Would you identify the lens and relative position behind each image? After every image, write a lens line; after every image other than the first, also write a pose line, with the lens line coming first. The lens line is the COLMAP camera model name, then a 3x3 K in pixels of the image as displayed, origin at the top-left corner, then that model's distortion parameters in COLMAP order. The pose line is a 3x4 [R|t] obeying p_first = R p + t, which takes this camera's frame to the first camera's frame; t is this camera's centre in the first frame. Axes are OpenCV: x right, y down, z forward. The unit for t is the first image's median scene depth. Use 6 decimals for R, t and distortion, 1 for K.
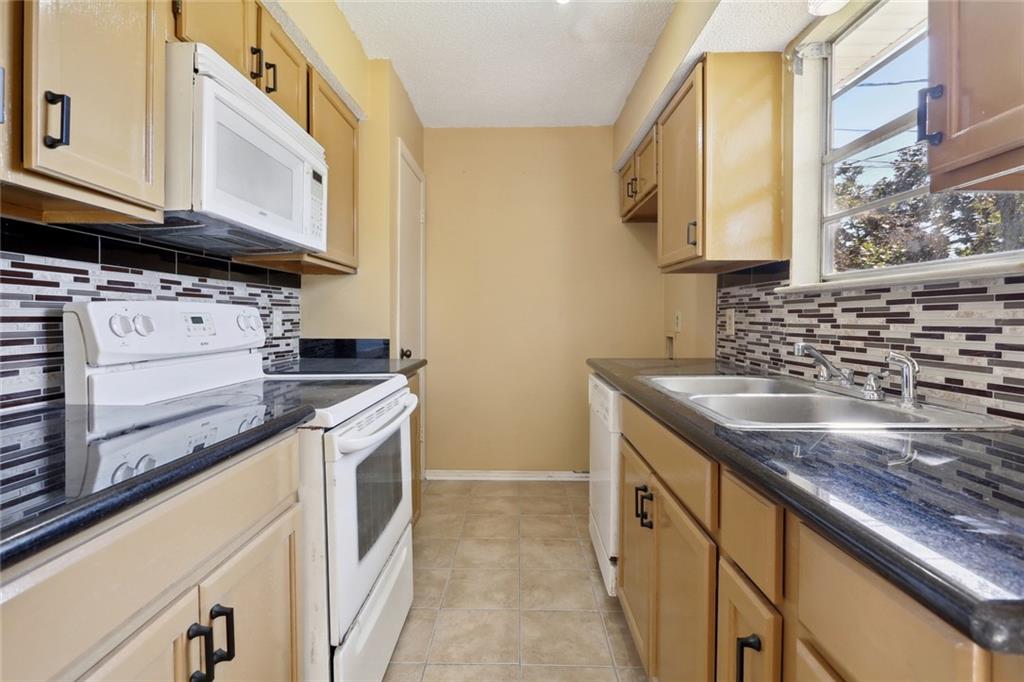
lens RADIAL K [[493.4, 0, 504.3], [0, 493.4, 322.2], [0, 0, 1]] dist [0.000676, 0.000111]
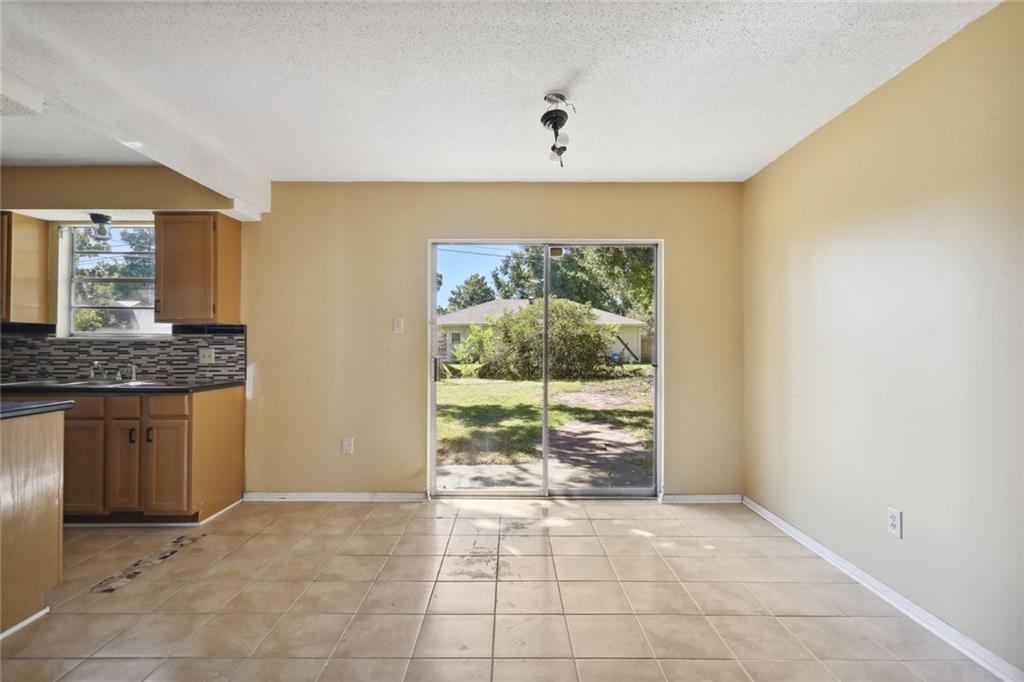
lens RADIAL K [[493.4, 0, 510.5], [0, 493.4, 345.2], [0, 0, 1]] dist [0.000676, 0.000111]
pose [[-0.028737, 0.011681, 0.999519, -1.920100], [0.006280, 0.999914, -0.011505, -0.002284], [-0.999567, 0.005946, -0.028808, -1.058490]]
